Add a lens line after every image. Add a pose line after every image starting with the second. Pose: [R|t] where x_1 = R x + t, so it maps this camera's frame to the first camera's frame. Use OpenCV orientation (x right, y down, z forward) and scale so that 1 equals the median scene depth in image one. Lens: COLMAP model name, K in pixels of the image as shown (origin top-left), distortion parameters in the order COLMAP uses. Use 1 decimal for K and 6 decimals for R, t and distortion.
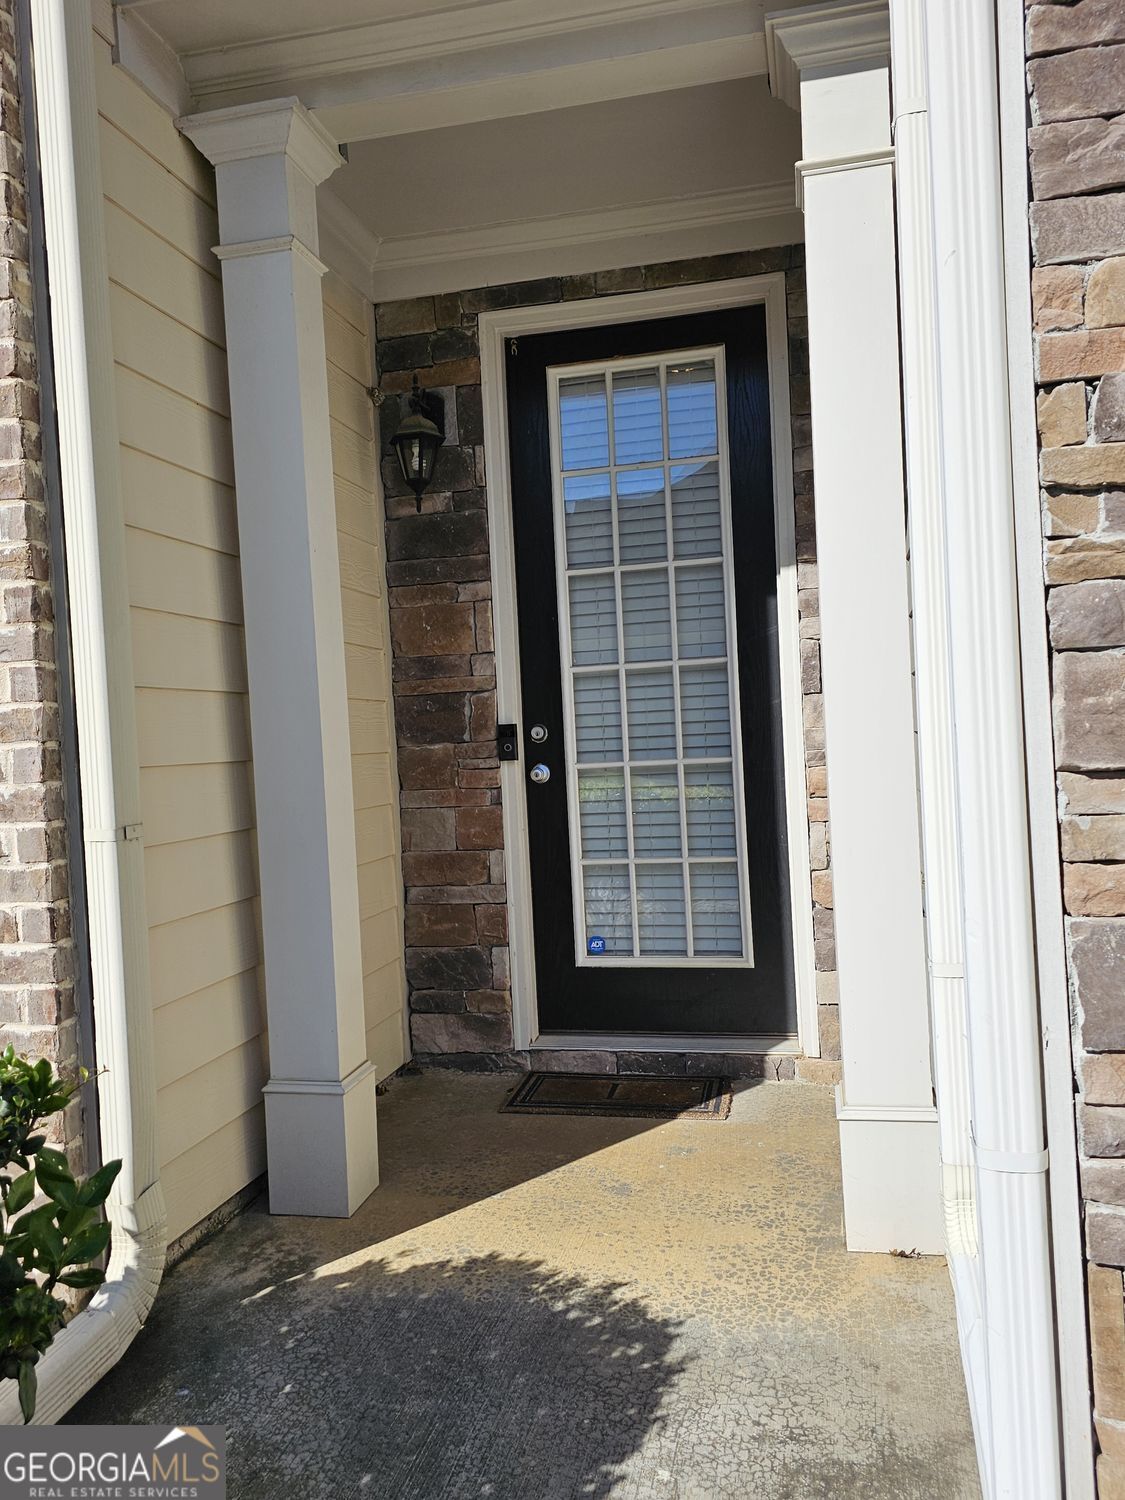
lens RADIAL K [[997.7, 0, 562.5], [0, 997.7, 750.0], [0, 0, 1]] dist [0.044722, -0.063964]
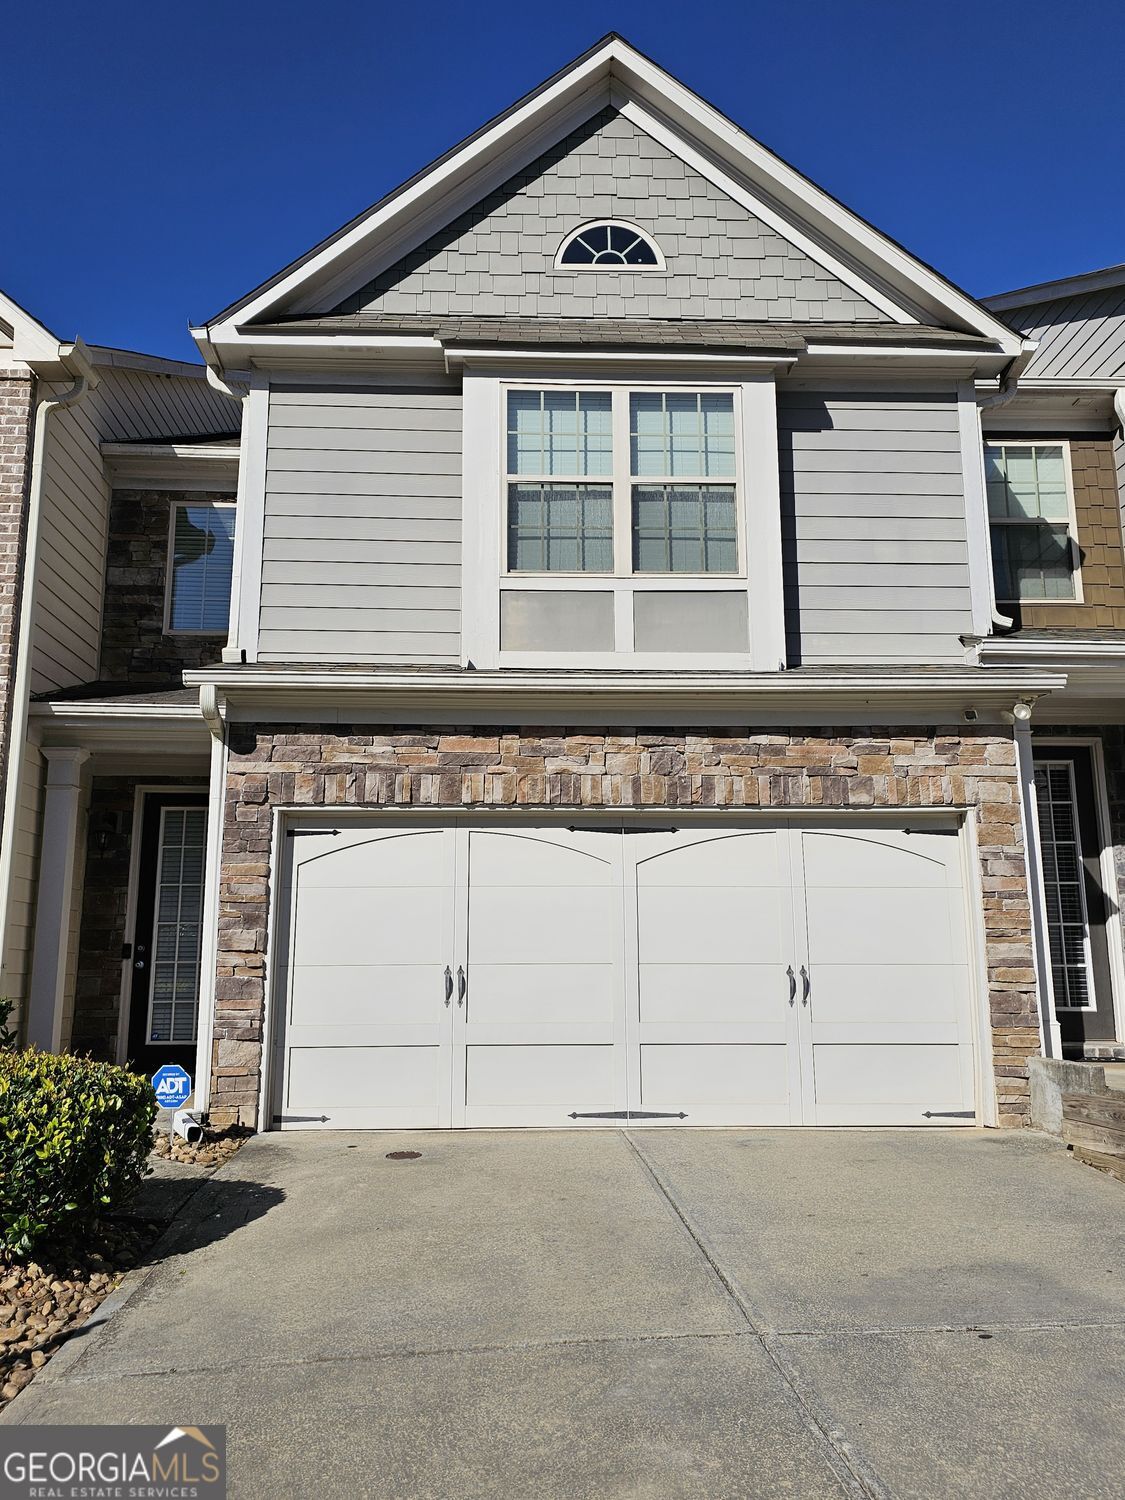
lens RADIAL K [[1193.5, 0, 559.4], [0, 1193.5, 746.7], [0, 0, 1]] dist [0.043915, -0.058377]
pose [[0.969241, 0.093722, 0.227570, 0.263787], [-0.042012, 0.974088, -0.222234, 0.117138], [-0.242502, 0.205838, 0.948063, -2.229620]]
